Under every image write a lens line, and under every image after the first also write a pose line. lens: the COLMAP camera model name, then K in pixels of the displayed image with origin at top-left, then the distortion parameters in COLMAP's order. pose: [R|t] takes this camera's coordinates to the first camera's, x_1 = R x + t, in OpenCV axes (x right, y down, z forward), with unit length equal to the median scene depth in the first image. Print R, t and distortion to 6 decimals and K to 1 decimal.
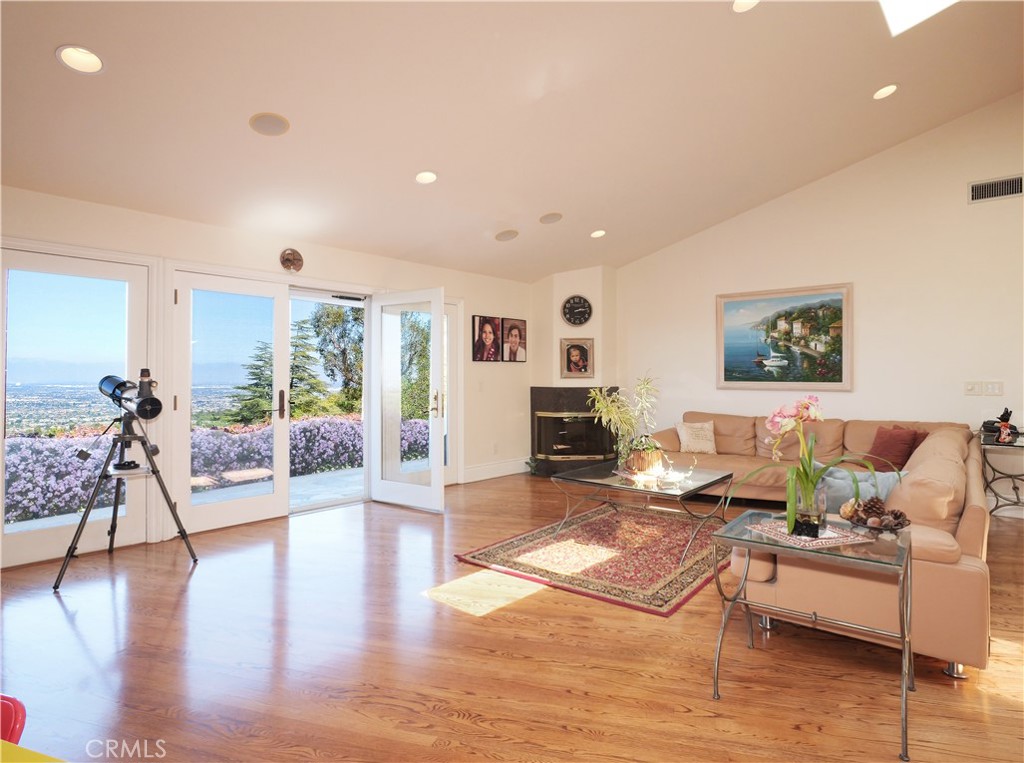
lens RADIAL K [[556.9, 0, 510.4], [0, 556.9, 396.6], [0, 0, 1]] dist [-0.014114, -0.000432]
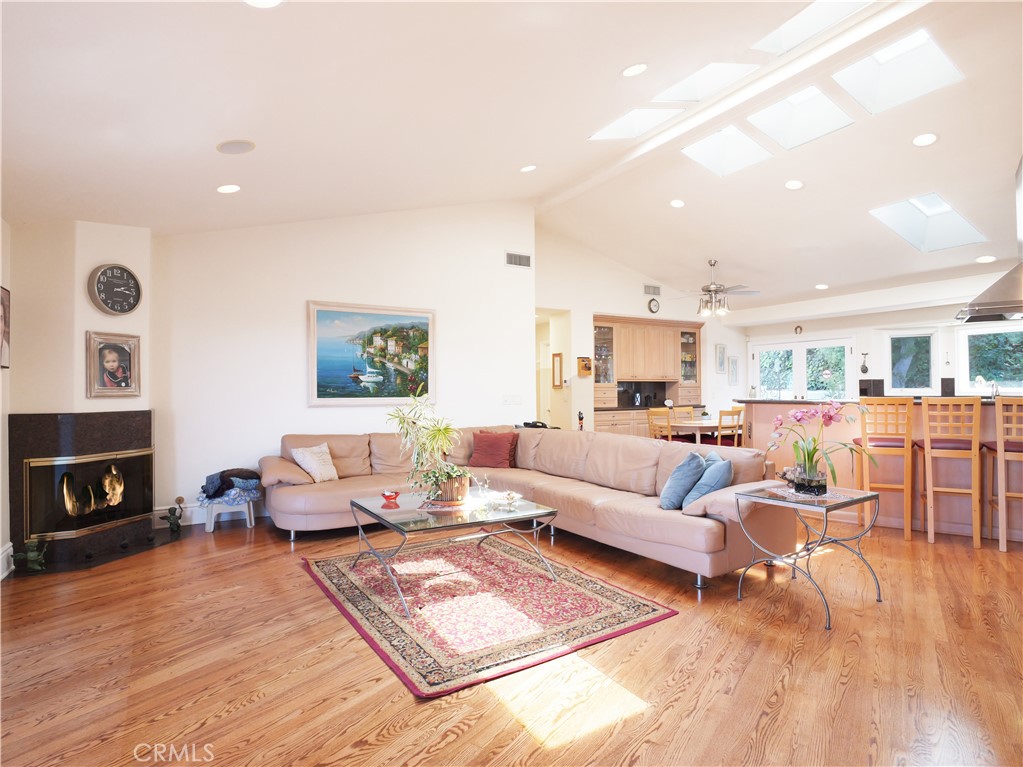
lens RADIAL K [[556.3, 0, 509.9], [0, 556.3, 398.6], [0, 0, 1]] dist [-0.014114, -0.000432]
pose [[0.306598, -0.014150, 0.951734, -0.396970], [0.044534, 0.999008, 0.000507, -0.014473], [-0.950797, 0.042229, 0.306924, 0.462015]]
